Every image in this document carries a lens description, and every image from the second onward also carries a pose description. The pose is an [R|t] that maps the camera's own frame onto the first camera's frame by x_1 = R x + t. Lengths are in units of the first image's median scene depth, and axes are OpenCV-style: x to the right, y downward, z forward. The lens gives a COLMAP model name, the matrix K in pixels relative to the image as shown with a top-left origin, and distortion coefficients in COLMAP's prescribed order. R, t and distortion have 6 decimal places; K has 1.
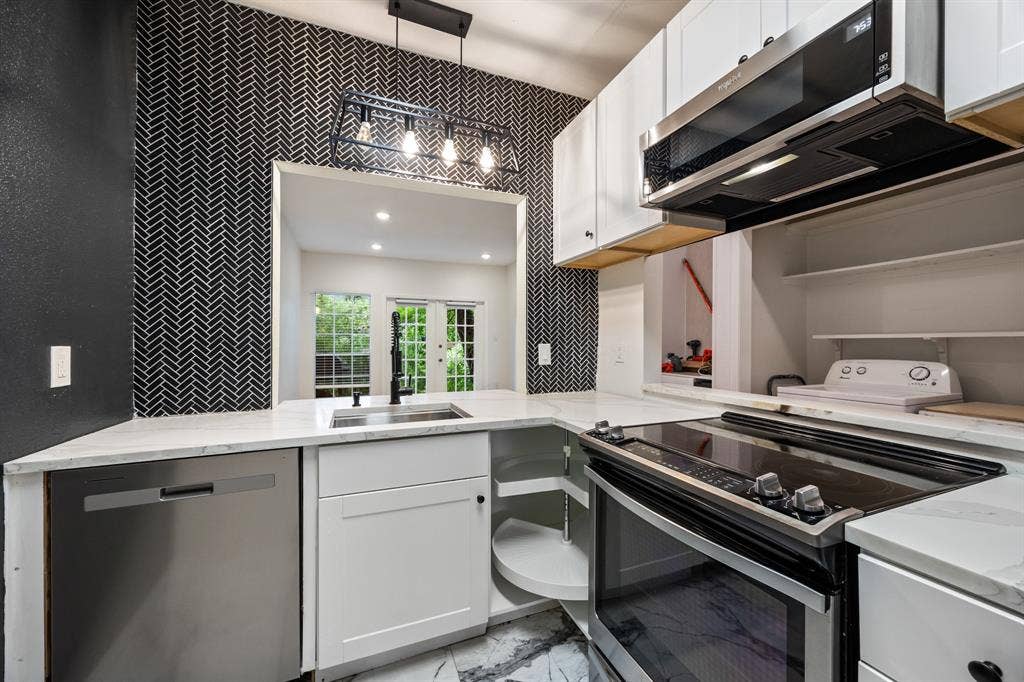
lens RADIAL K [[393.0, 0, 513.4], [0, 393.0, 341.0], [0, 0, 1]] dist [-0.002218, -0.000033]
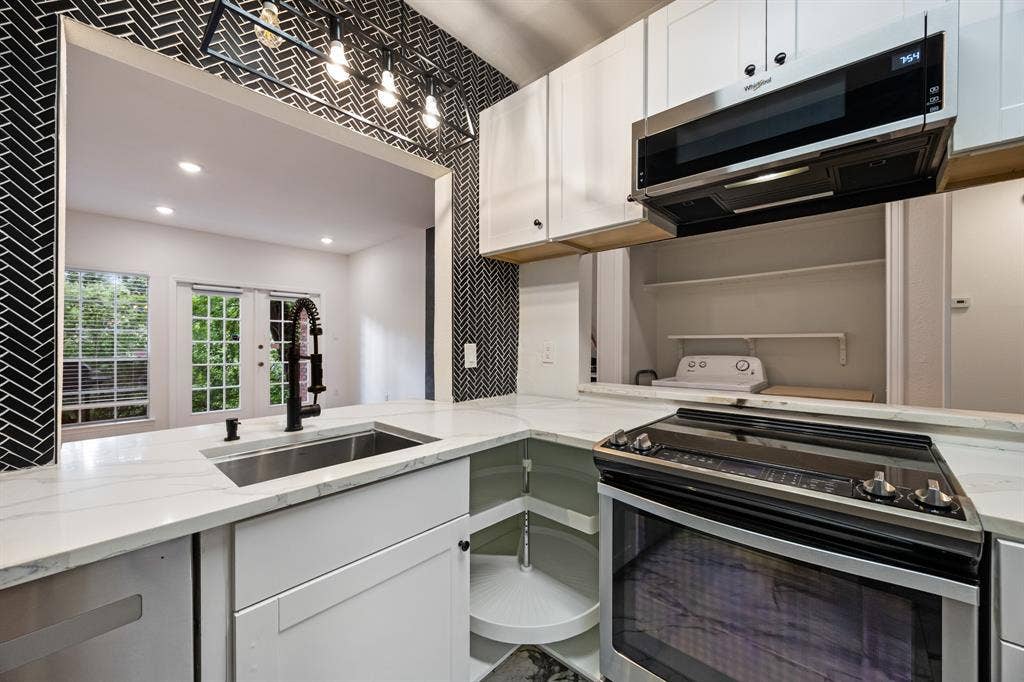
lens RADIAL K [[393.0, 0, 516.1], [0, 393.0, 340.7], [0, 0, 1]] dist [-0.002218, -0.000033]
pose [[0.899377, 0.000348, 0.437174, -0.245412], [-0.000798, 0.999999, 0.000845, -0.000112], [-0.437173, -0.001109, 0.899377, 0.197127]]
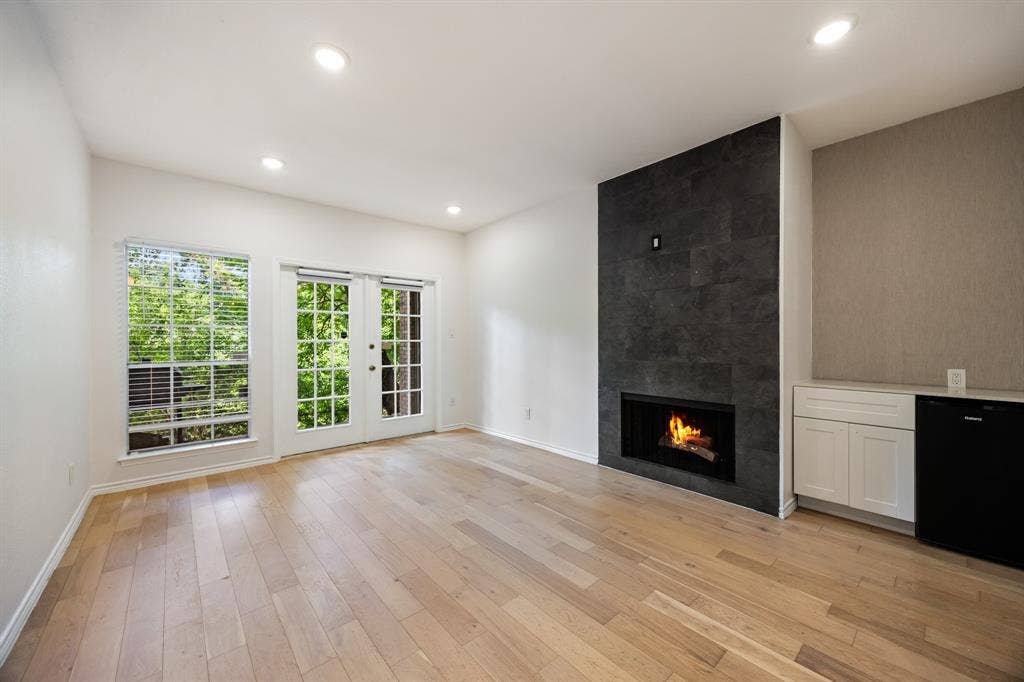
lens RADIAL K [[393.0, 0, 515.9], [0, 393.0, 338.7], [0, 0, 1]] dist [-0.002218, -0.000033]
pose [[0.944868, -0.004911, 0.327414, -0.628596], [0.005304, 0.999986, -0.000308, 0.008301], [-0.327408, 0.002028, 0.944881, 1.142286]]
